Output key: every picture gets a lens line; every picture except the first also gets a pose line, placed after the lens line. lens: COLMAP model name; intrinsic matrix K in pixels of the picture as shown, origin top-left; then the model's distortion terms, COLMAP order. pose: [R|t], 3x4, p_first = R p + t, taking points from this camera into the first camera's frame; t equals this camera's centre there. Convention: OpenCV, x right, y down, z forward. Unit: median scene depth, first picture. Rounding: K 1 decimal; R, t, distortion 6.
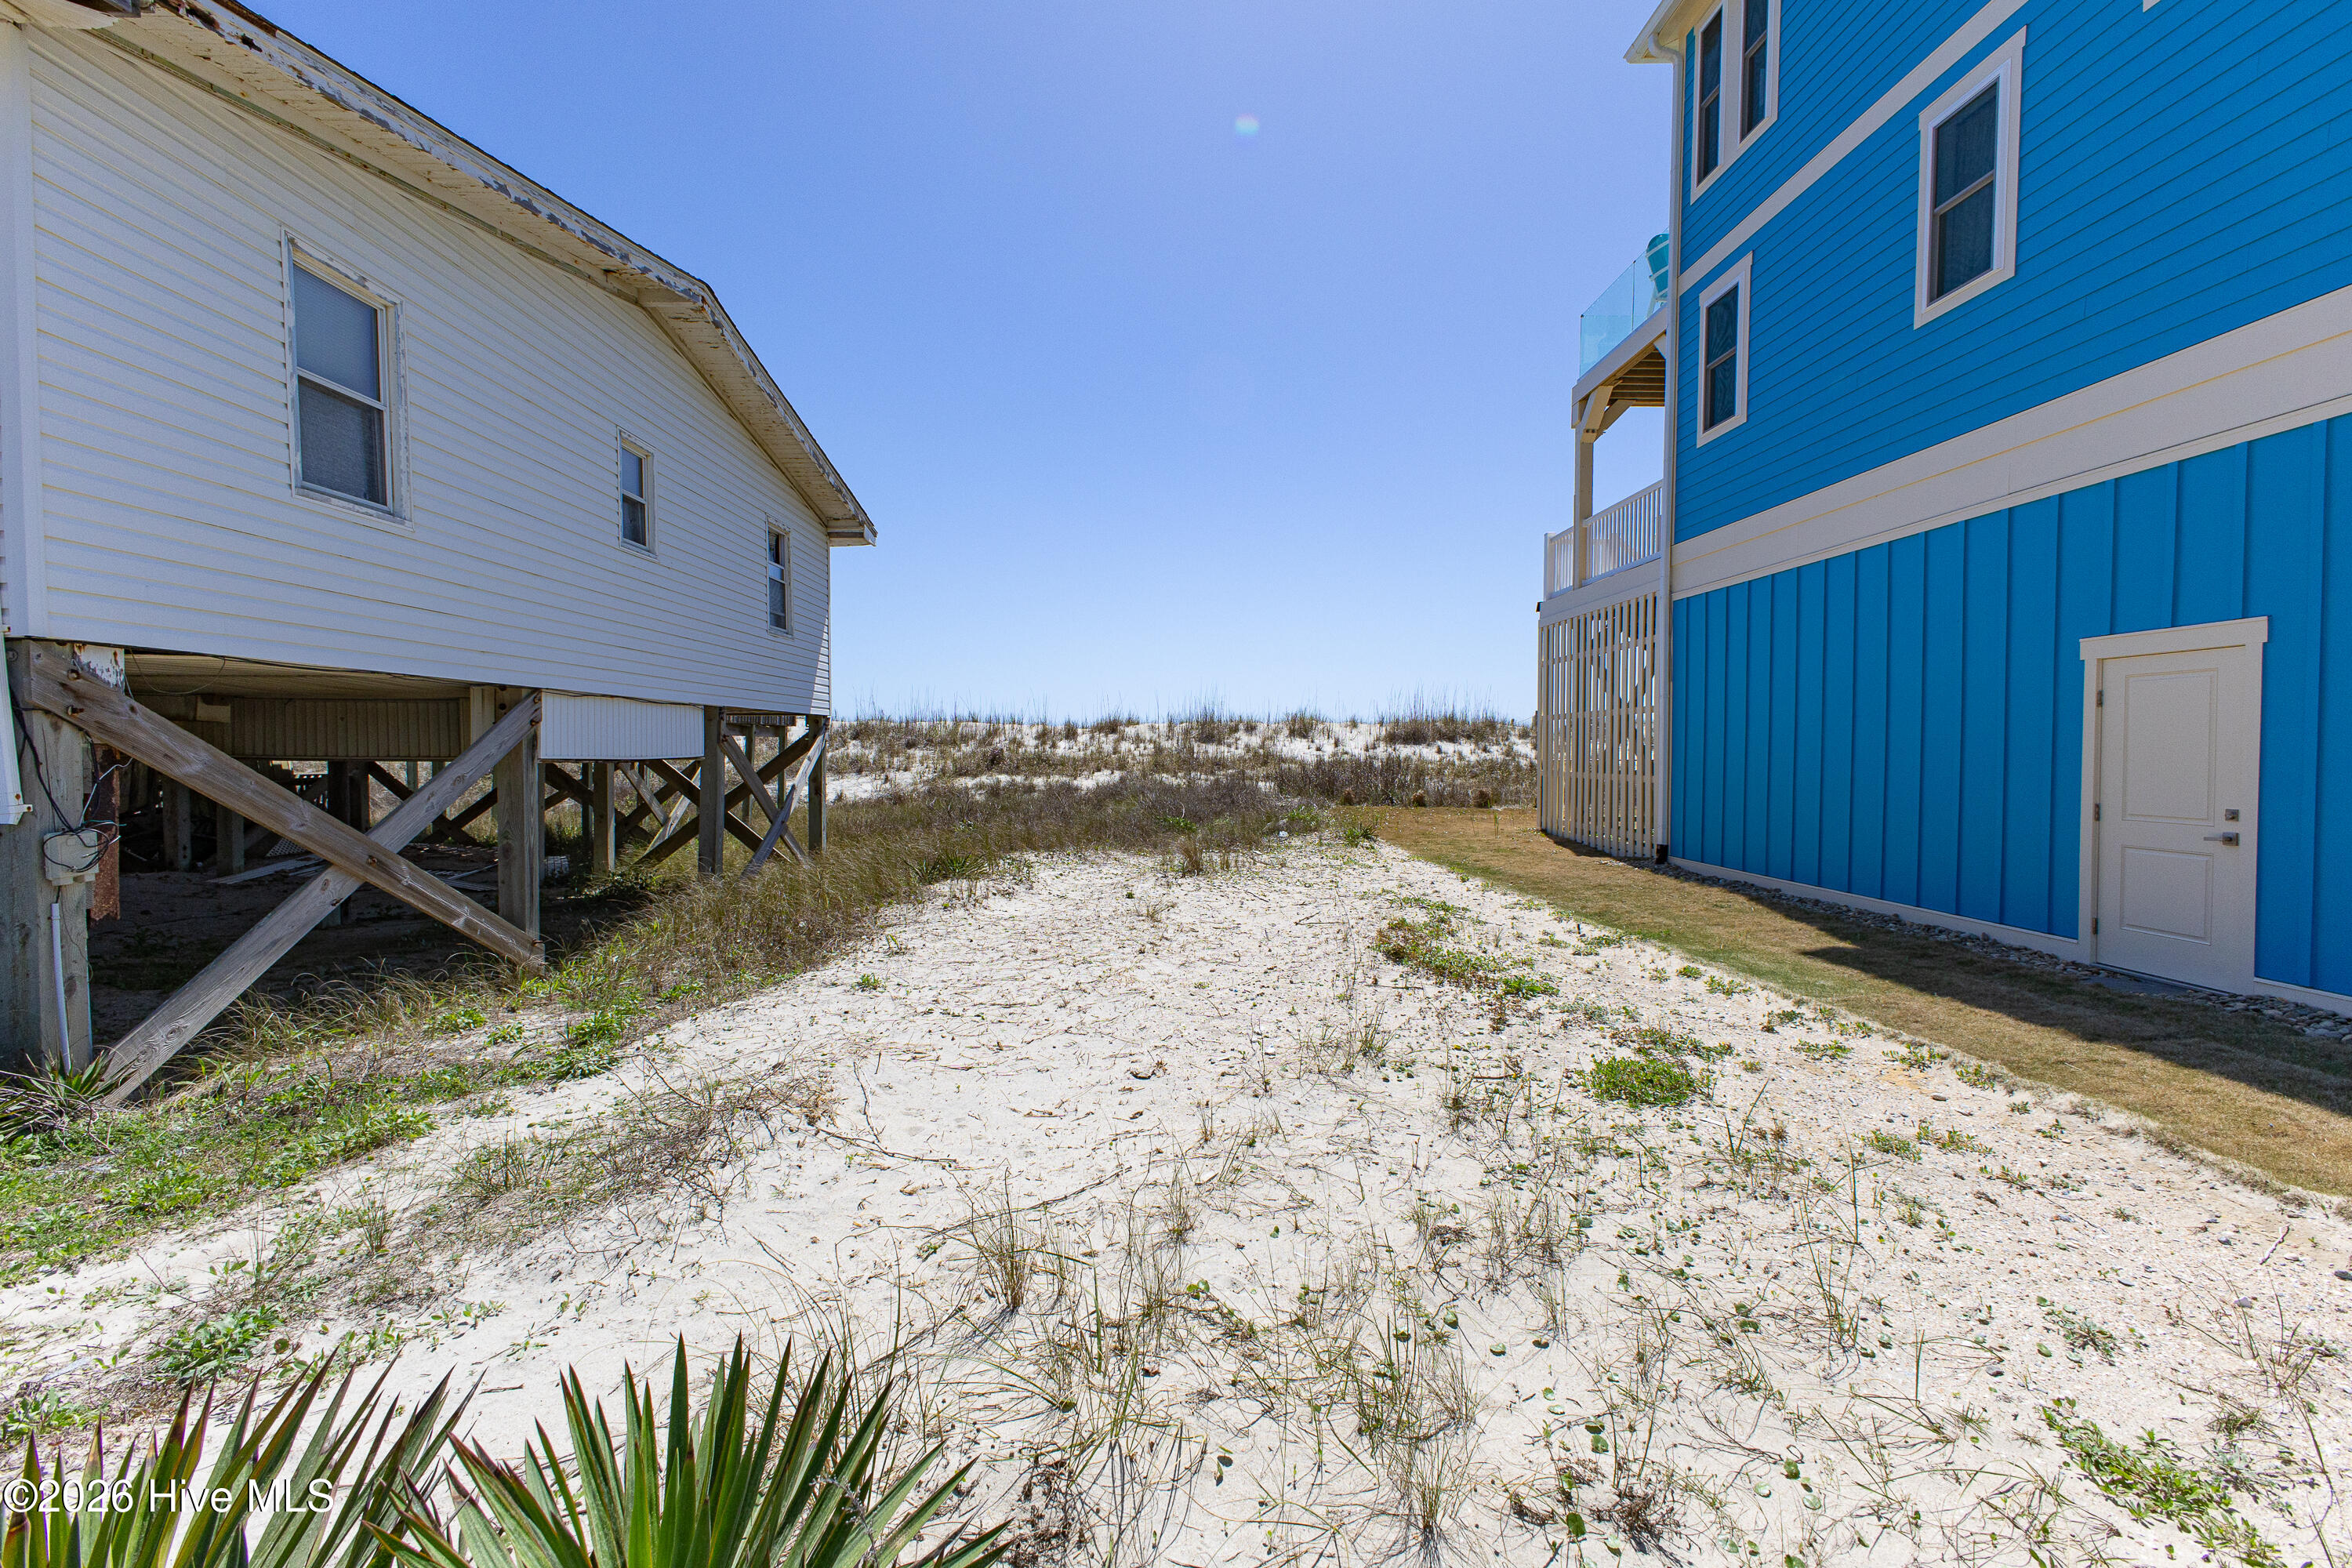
lens RADIAL K [[1014.1, 0, 1176.0], [0, 1014.1, 784.0], [0, 0, 1]] dist [-0.000066, 0.000039]
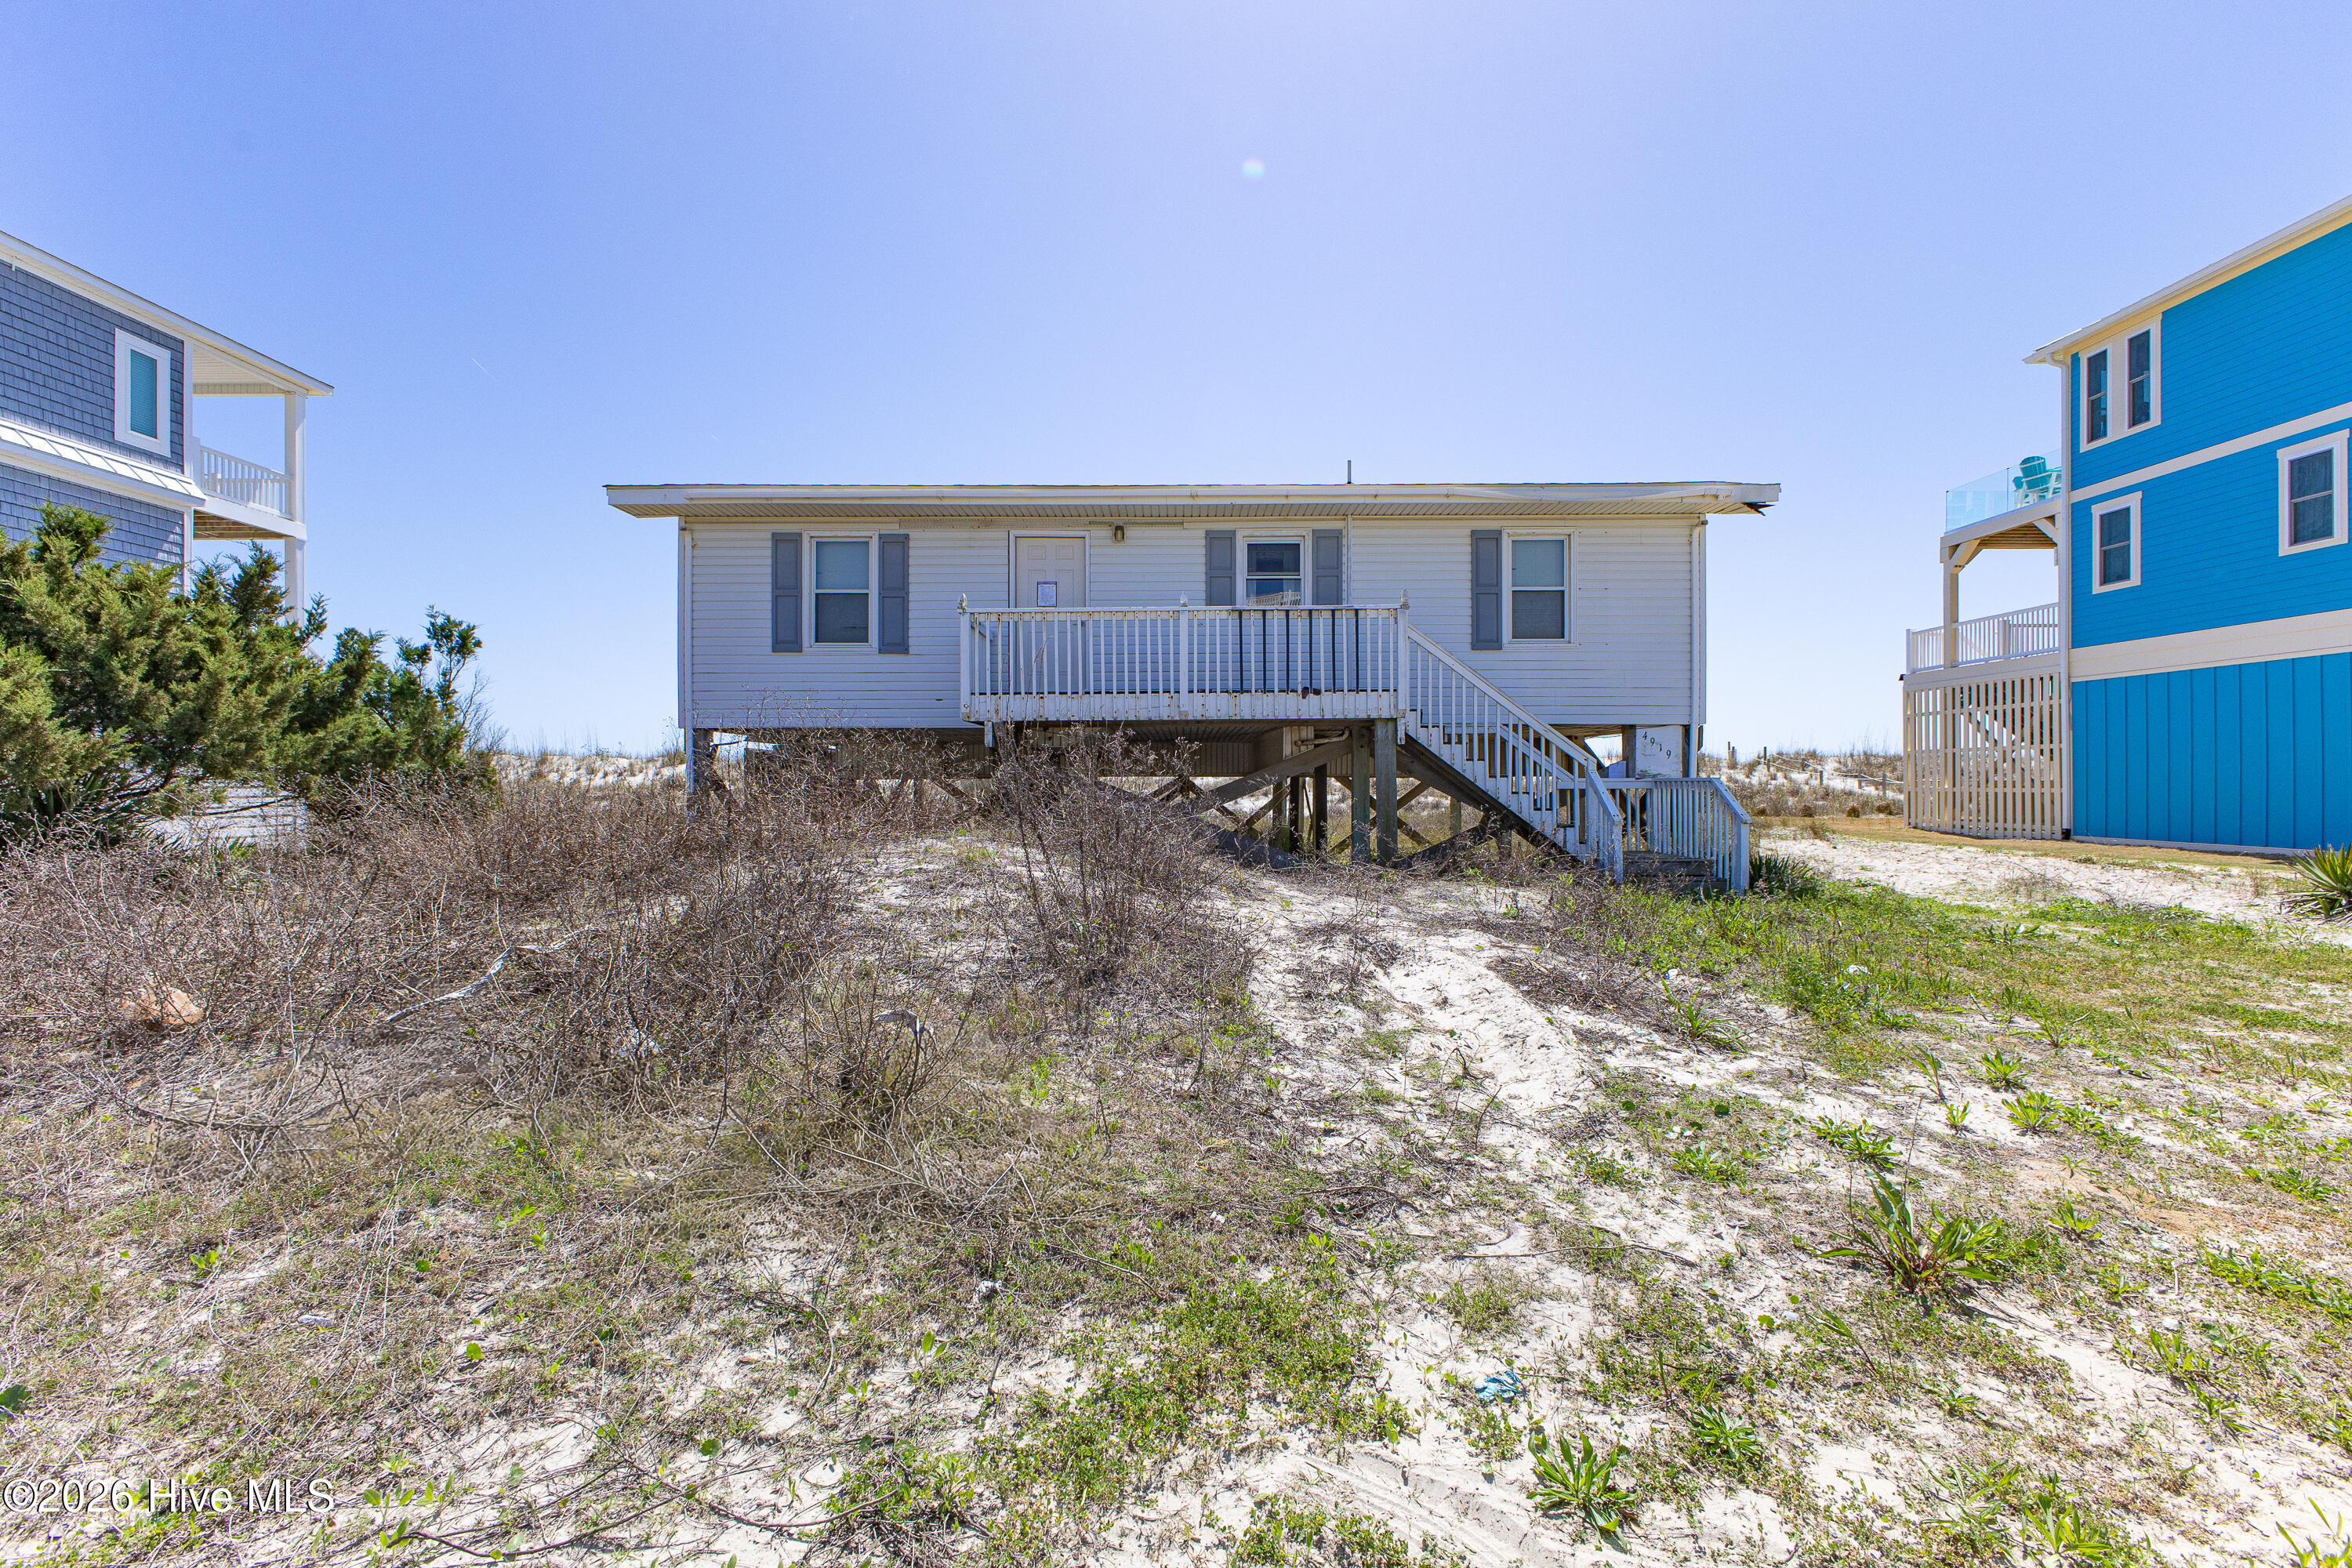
lens RADIAL K [[986.9, 0, 1176.0], [0, 986.9, 784.0], [0, 0, 1]] dist [-0.000033, 0.000023]
pose [[0.999293, -0.000248, -0.037592, -0.755637], [-0.001001, 0.999448, -0.033198, 0.036202], [0.037579, 0.033212, 0.998742, -0.556417]]
